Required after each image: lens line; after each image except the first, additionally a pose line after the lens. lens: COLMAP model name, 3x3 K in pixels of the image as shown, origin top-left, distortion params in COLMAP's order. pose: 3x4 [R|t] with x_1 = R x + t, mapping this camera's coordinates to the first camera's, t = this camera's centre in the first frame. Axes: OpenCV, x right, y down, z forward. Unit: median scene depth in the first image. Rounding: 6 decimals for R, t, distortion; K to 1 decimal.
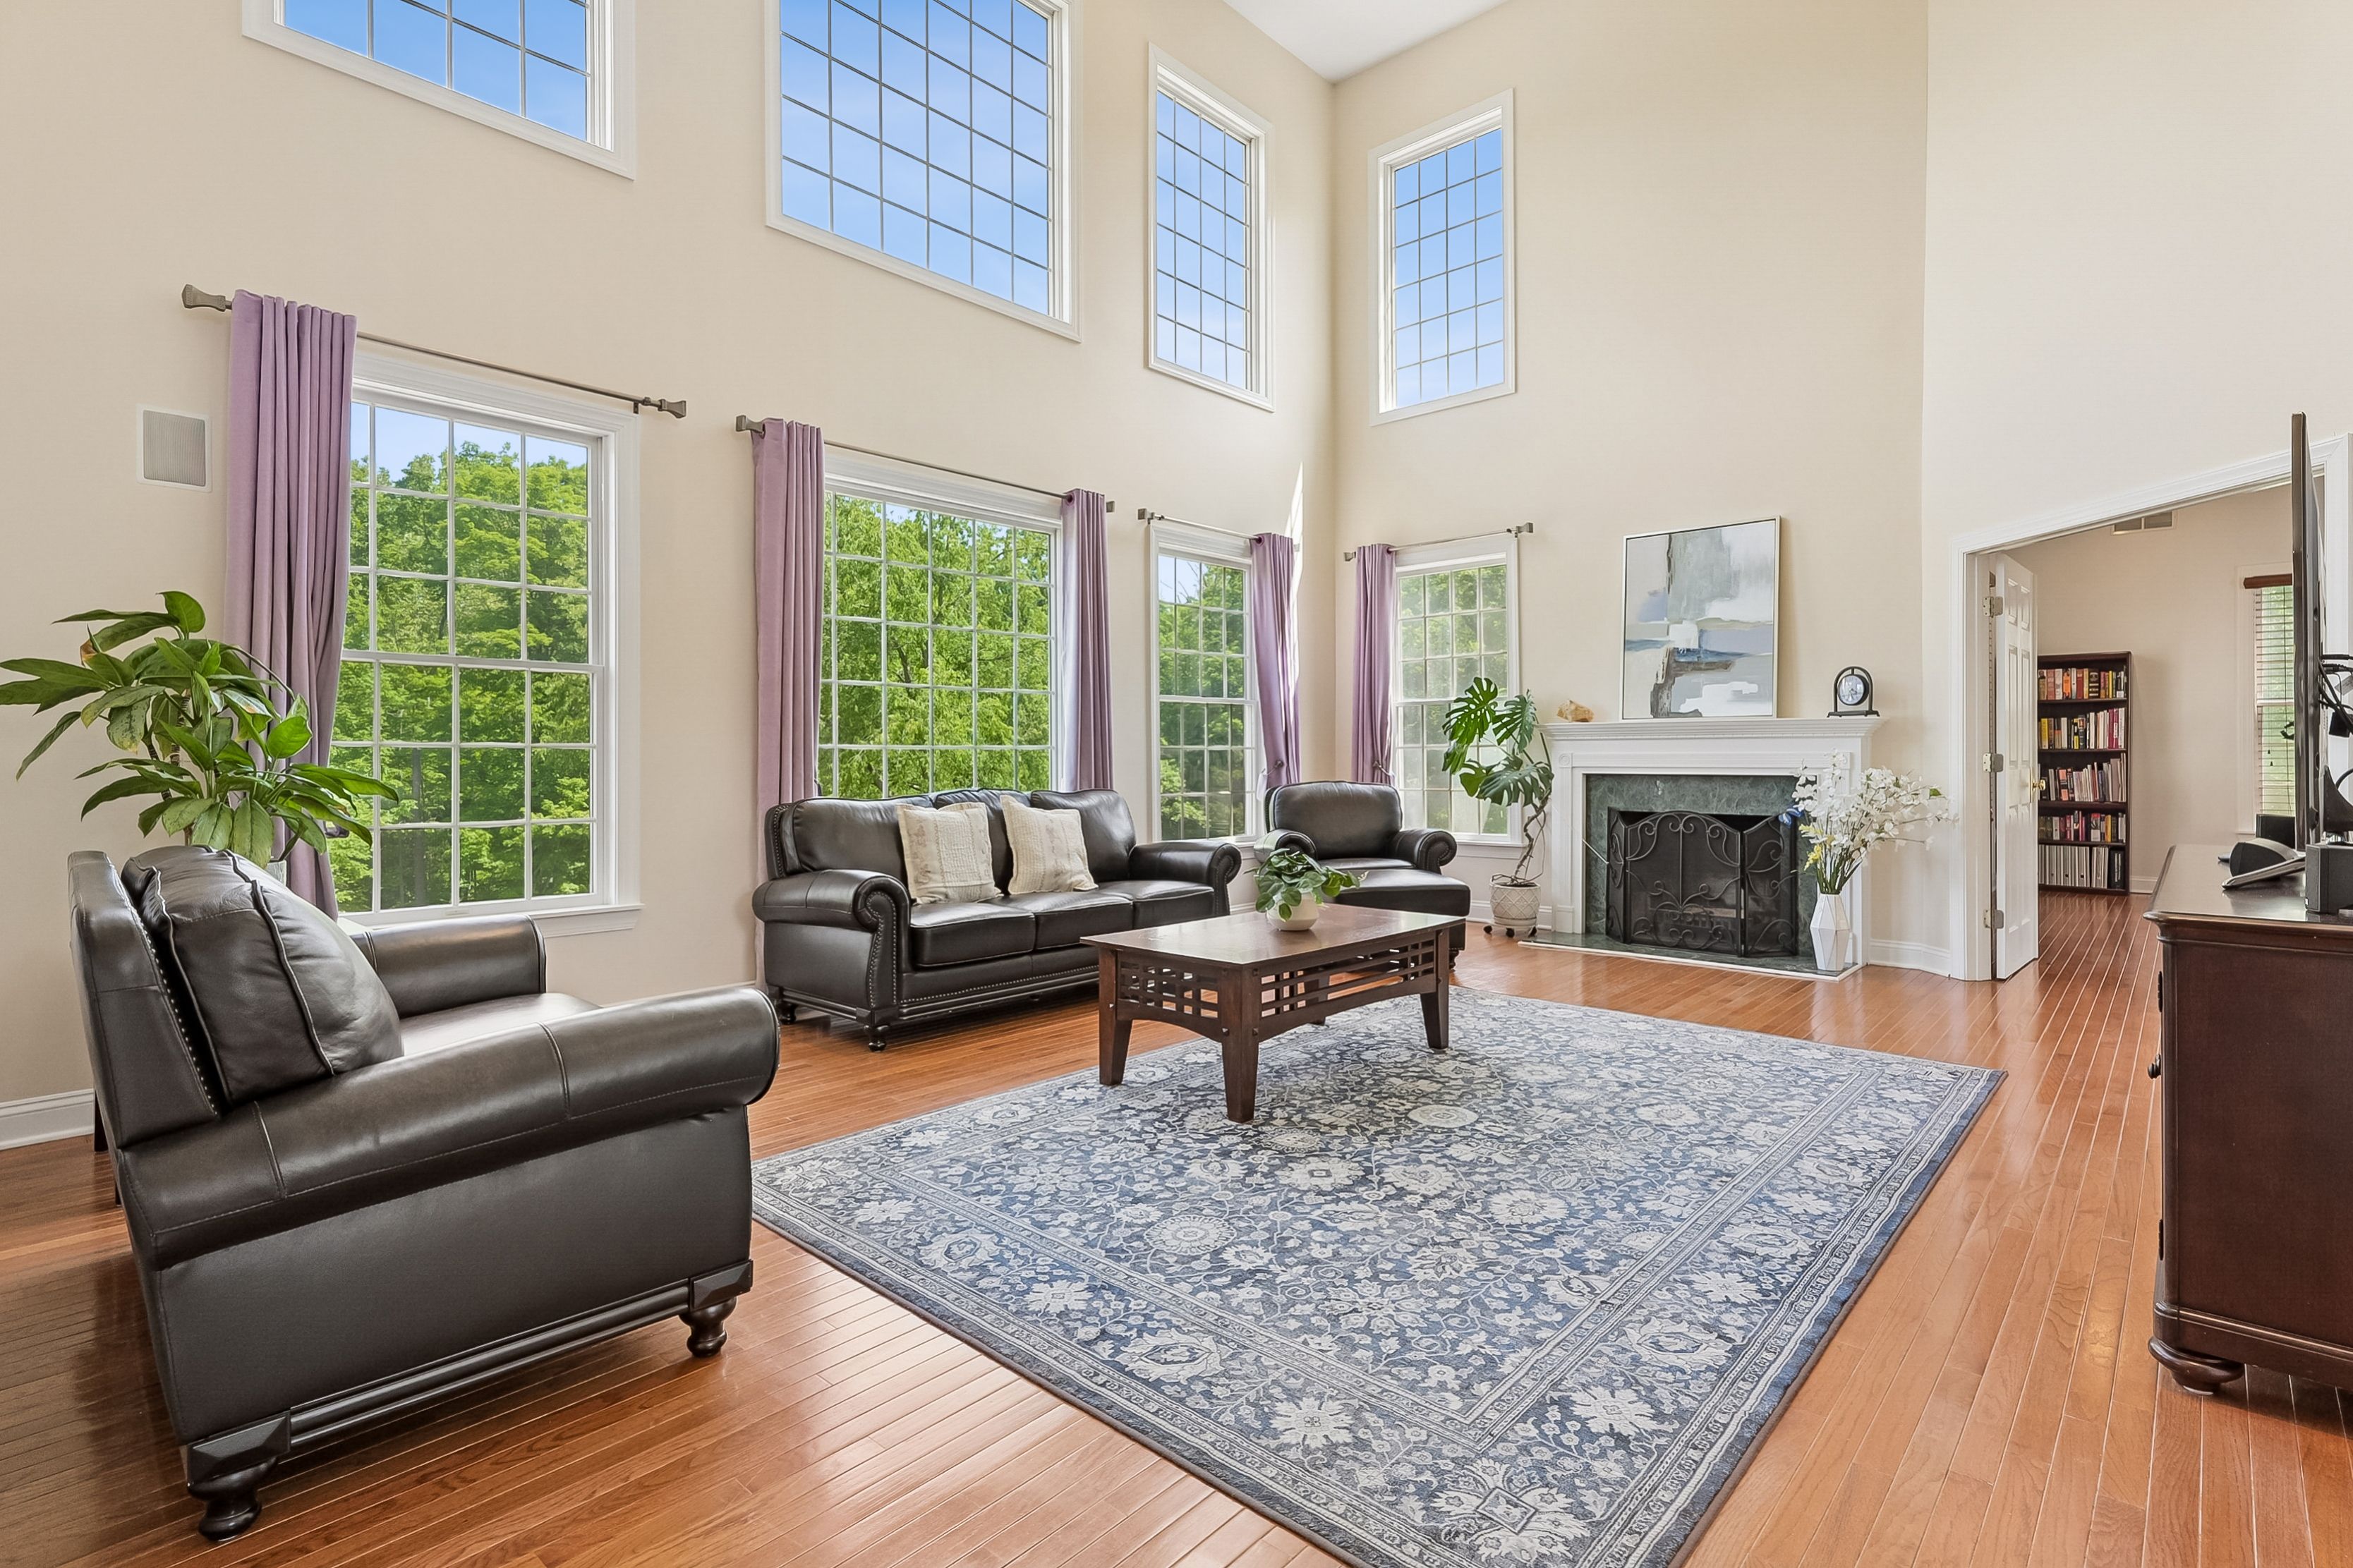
lens RADIAL K [[1090.8, 0, 1219.8], [0, 1090.8, 759.0], [0, 0, 1]] dist [0.006086, -0.000150]
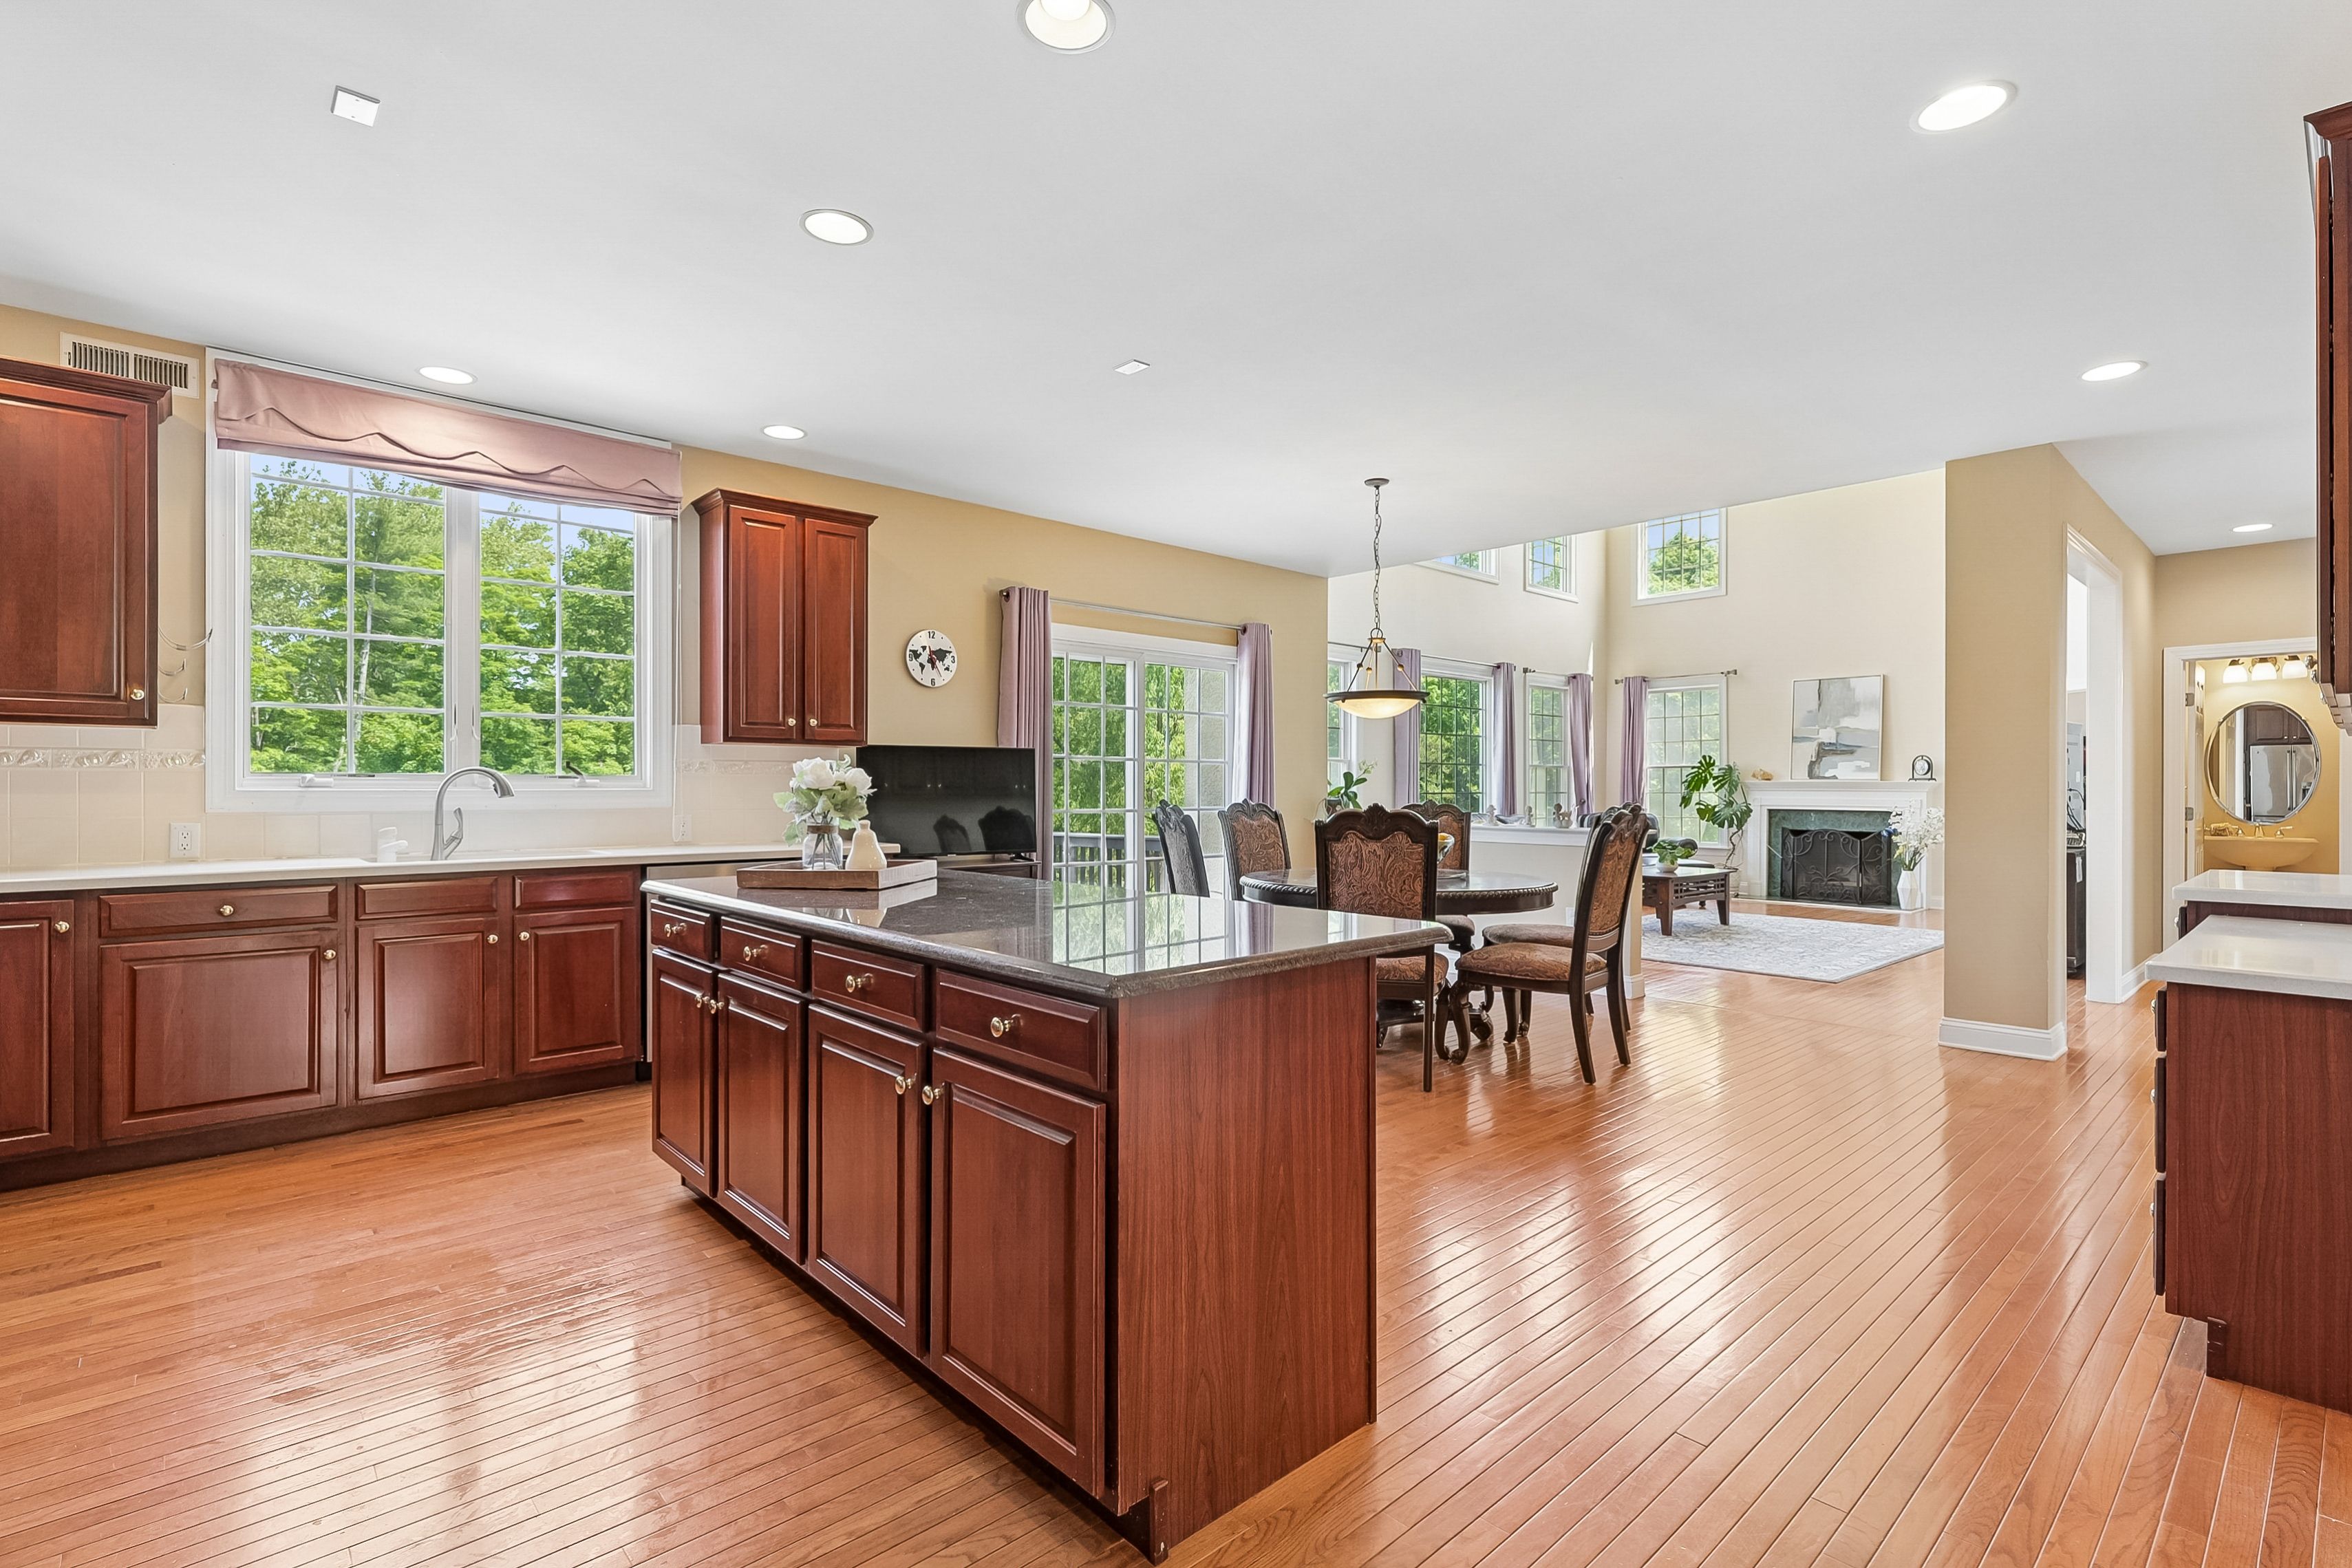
lens RADIAL K [[1090.5, 0, 1165.0], [0, 1090.5, 788.0], [0, 0, 1]] dist [0.006086, -0.000150]
pose [[0.993561, 0.007881, -0.113023, -0.477617], [-0.007849, 0.999969, 0.000731, -0.015528], [0.113025, 0.000161, 0.993592, -0.961328]]
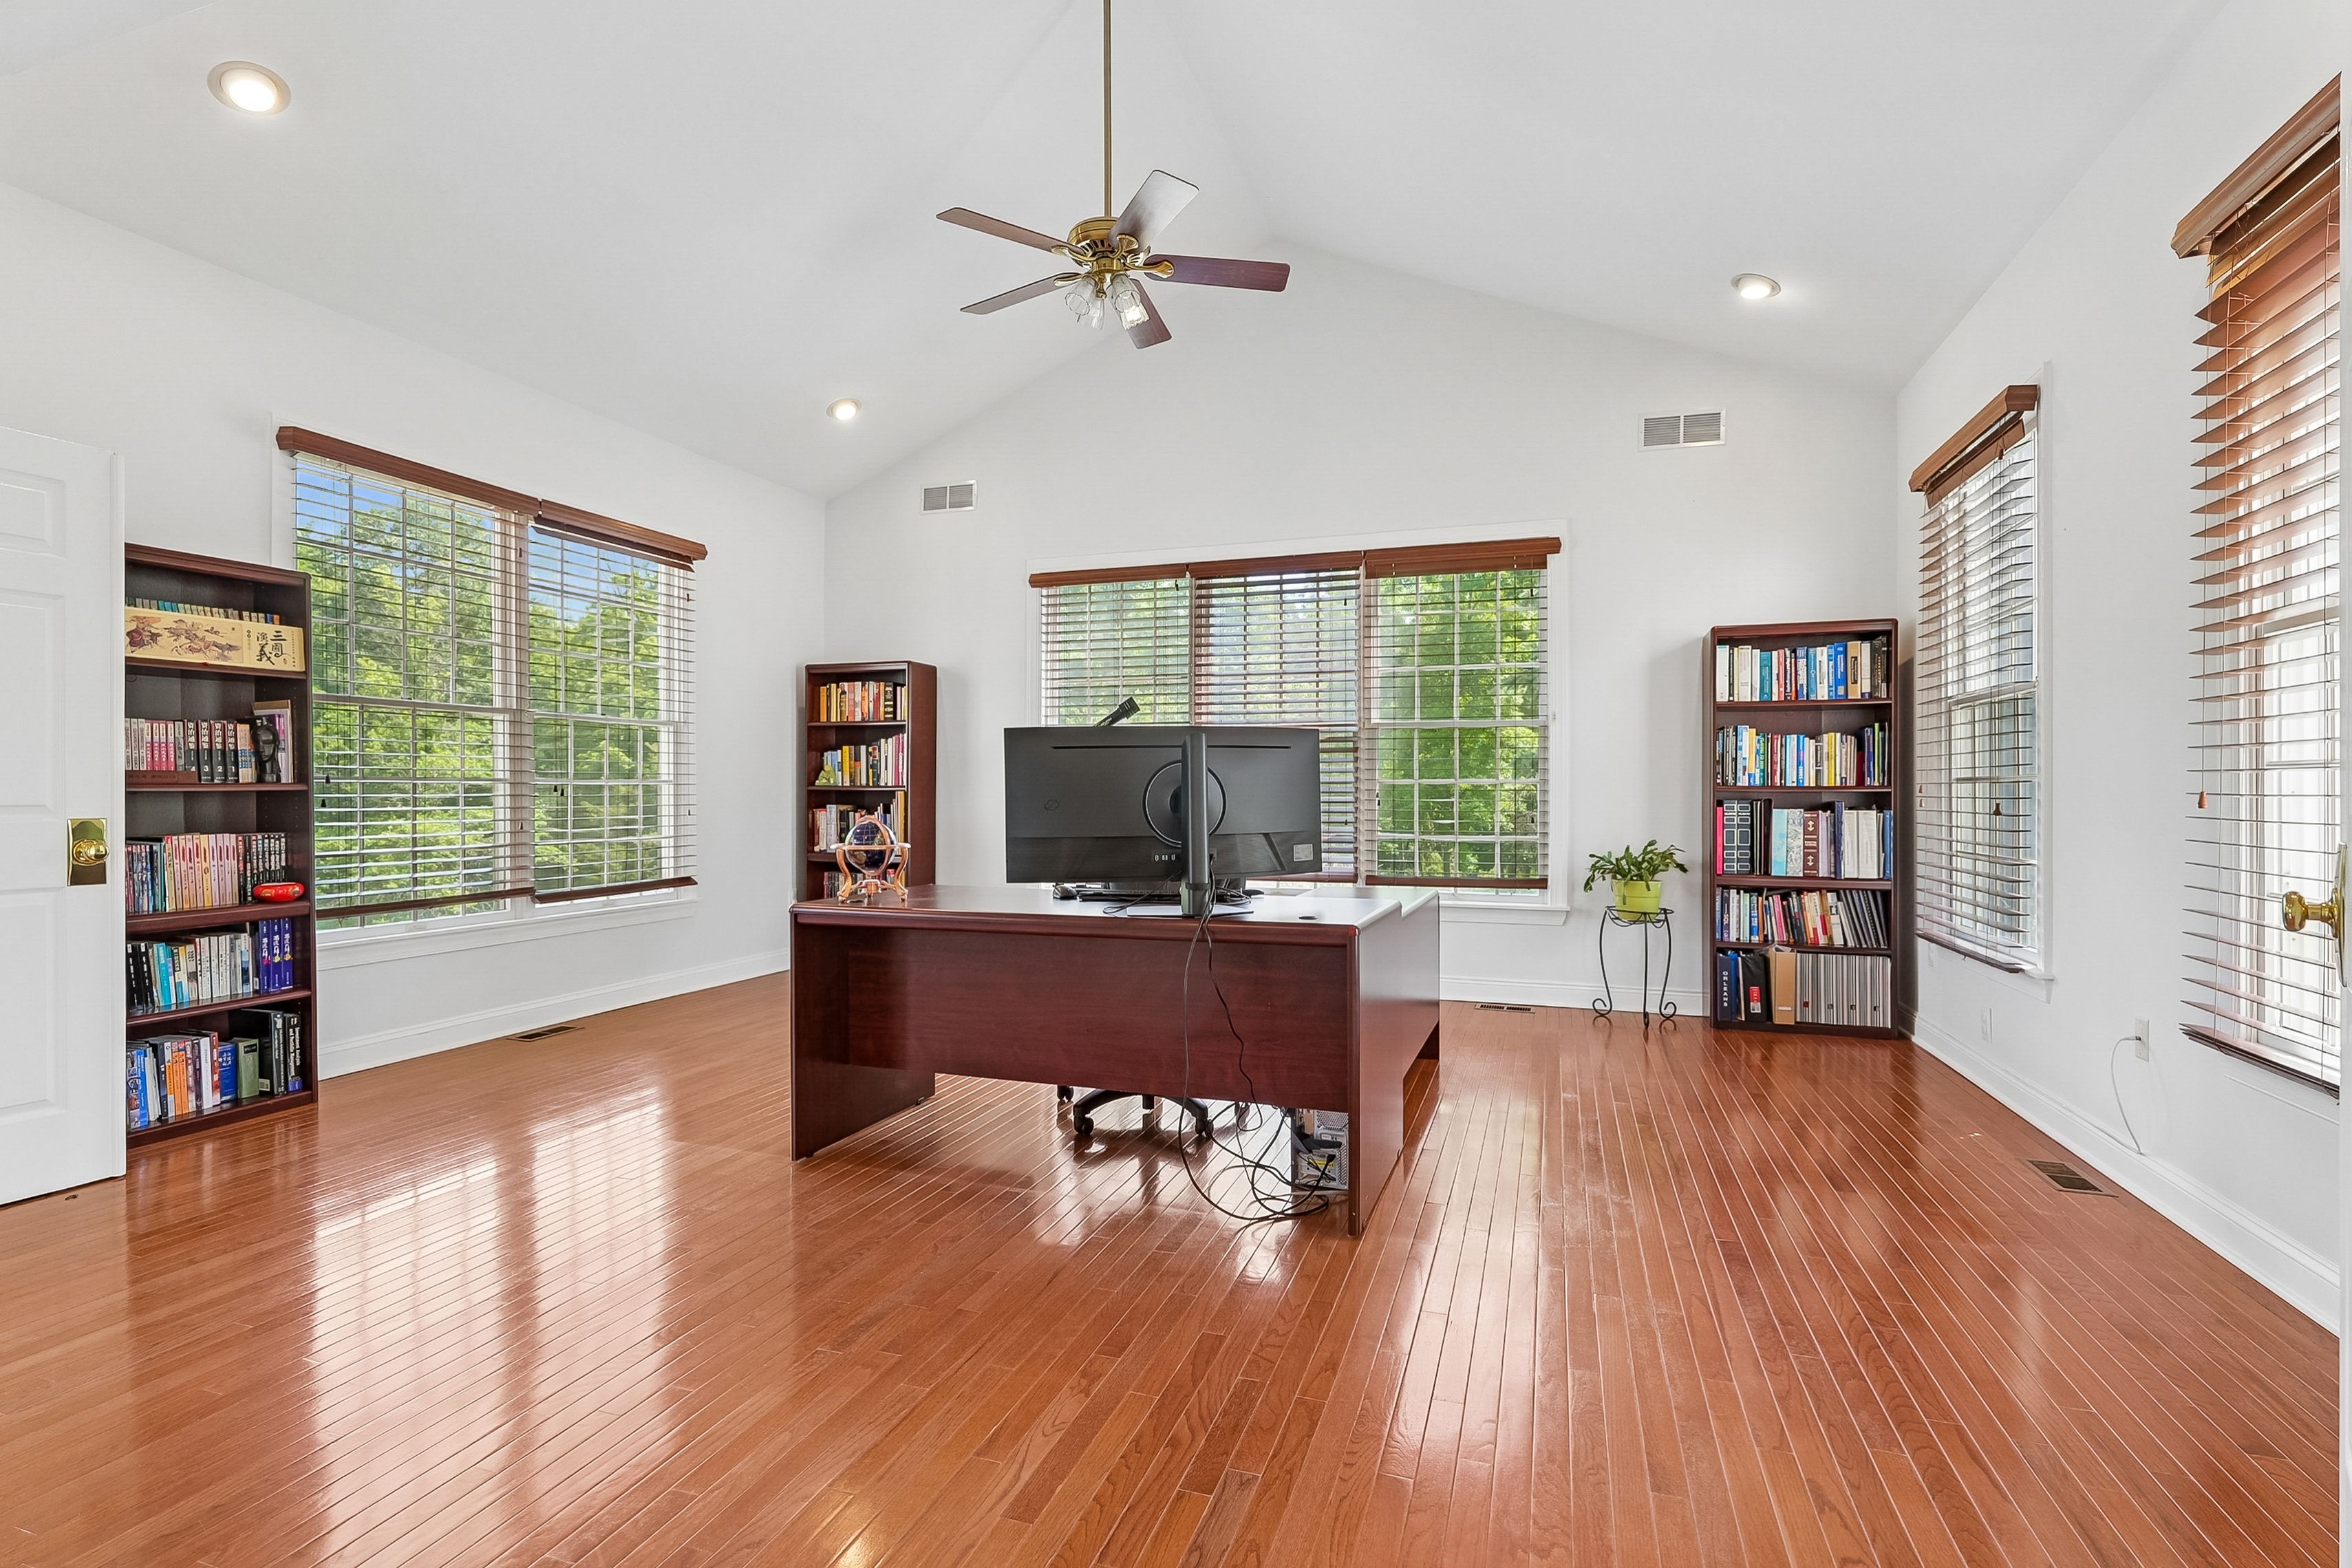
lens RADIAL K [[1090.5, 0, 1179.3], [0, 1090.5, 792.5], [0, 0, 1]] dist [0.006086, -0.000150]
pose [[0.922941, 0.006529, 0.384886, 1.039894], [-0.005421, 0.999977, -0.003964, -0.004400], [-0.384903, 0.001572, 0.922956, 0.317713]]
